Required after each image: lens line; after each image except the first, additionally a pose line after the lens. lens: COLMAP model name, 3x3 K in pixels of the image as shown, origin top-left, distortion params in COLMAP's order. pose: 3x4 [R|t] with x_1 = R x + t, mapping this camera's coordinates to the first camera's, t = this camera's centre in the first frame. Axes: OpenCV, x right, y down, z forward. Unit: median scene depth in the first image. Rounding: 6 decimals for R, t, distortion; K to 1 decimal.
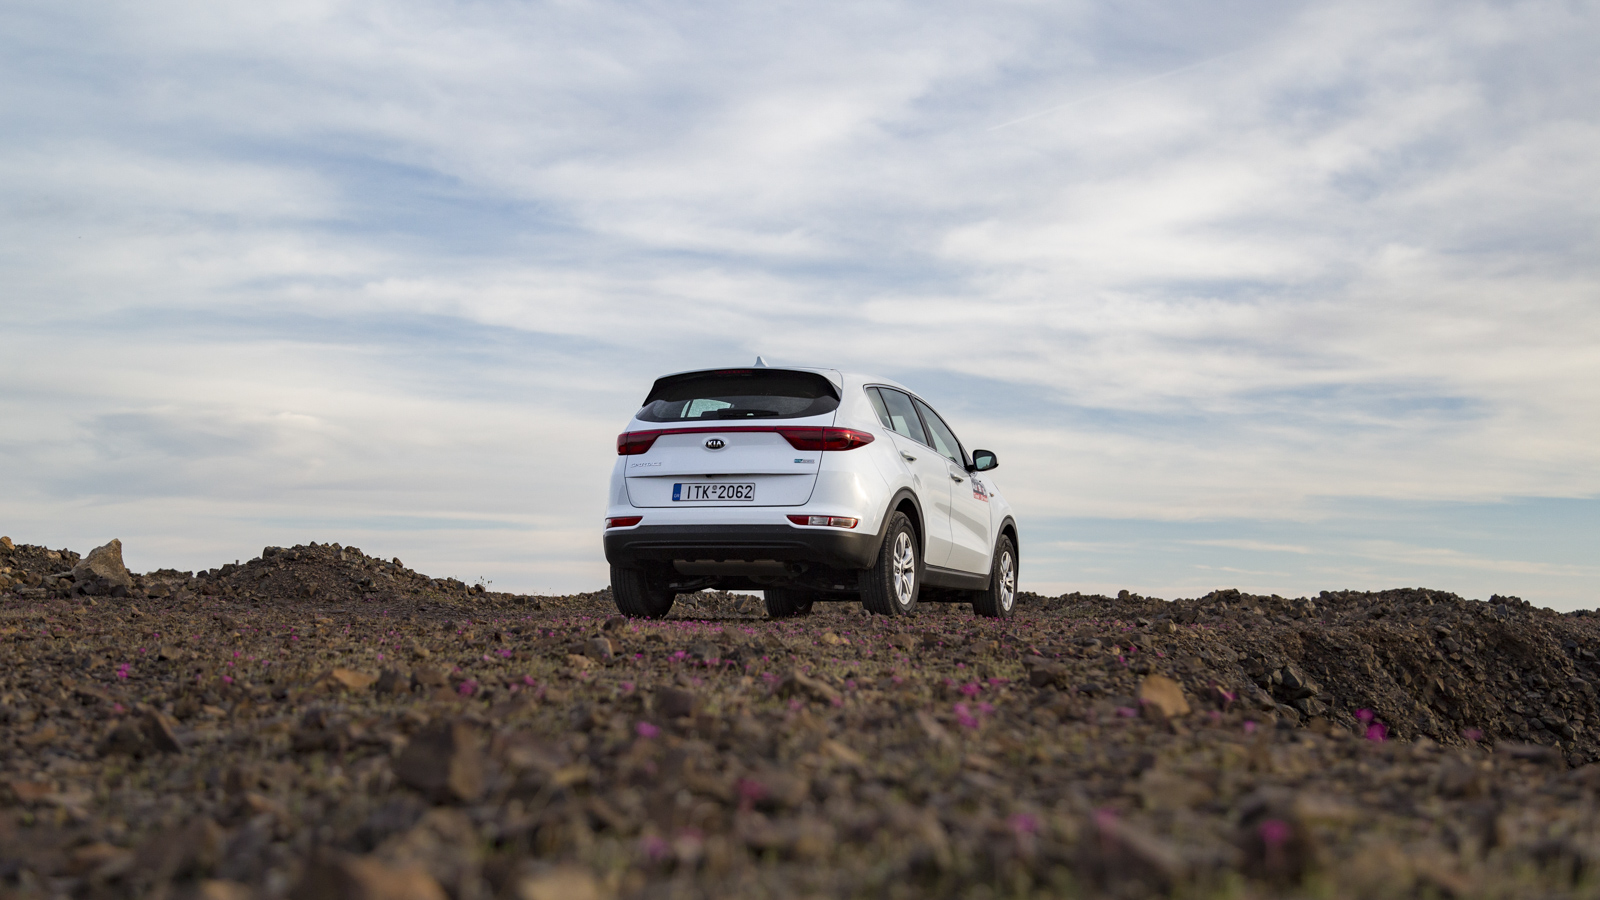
lens RADIAL K [[1915.6, 0, 800.0], [0, 1915.6, 450.0], [0, 0, 1]] dist [0.116869, 0.015355]
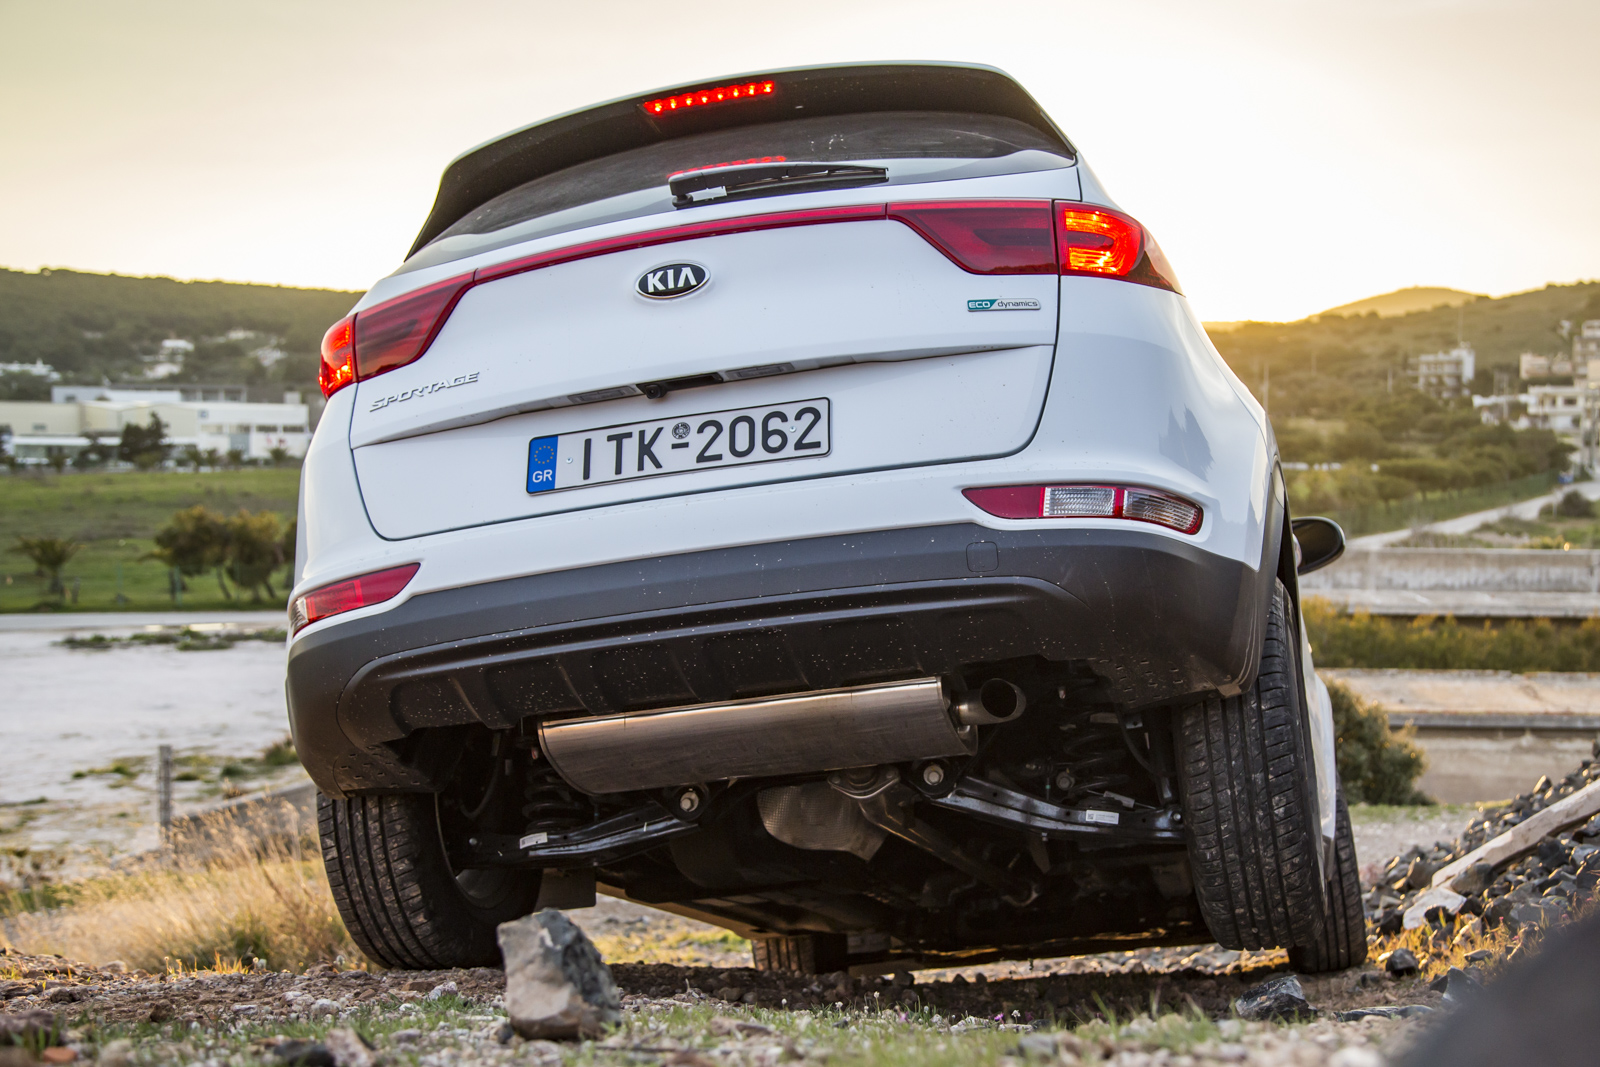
lens RADIAL K [[2055.5, 0, 873.9], [0, 2055.5, 535.1], [0, 0, 1]] dist [0.013680, 0.013000]
pose [[0.988485, -0.049724, 0.142913, -0.054294], [0.076638, 0.978887, -0.189493, 0.083957], [-0.130474, 0.198264, 0.971426, 0.640540]]
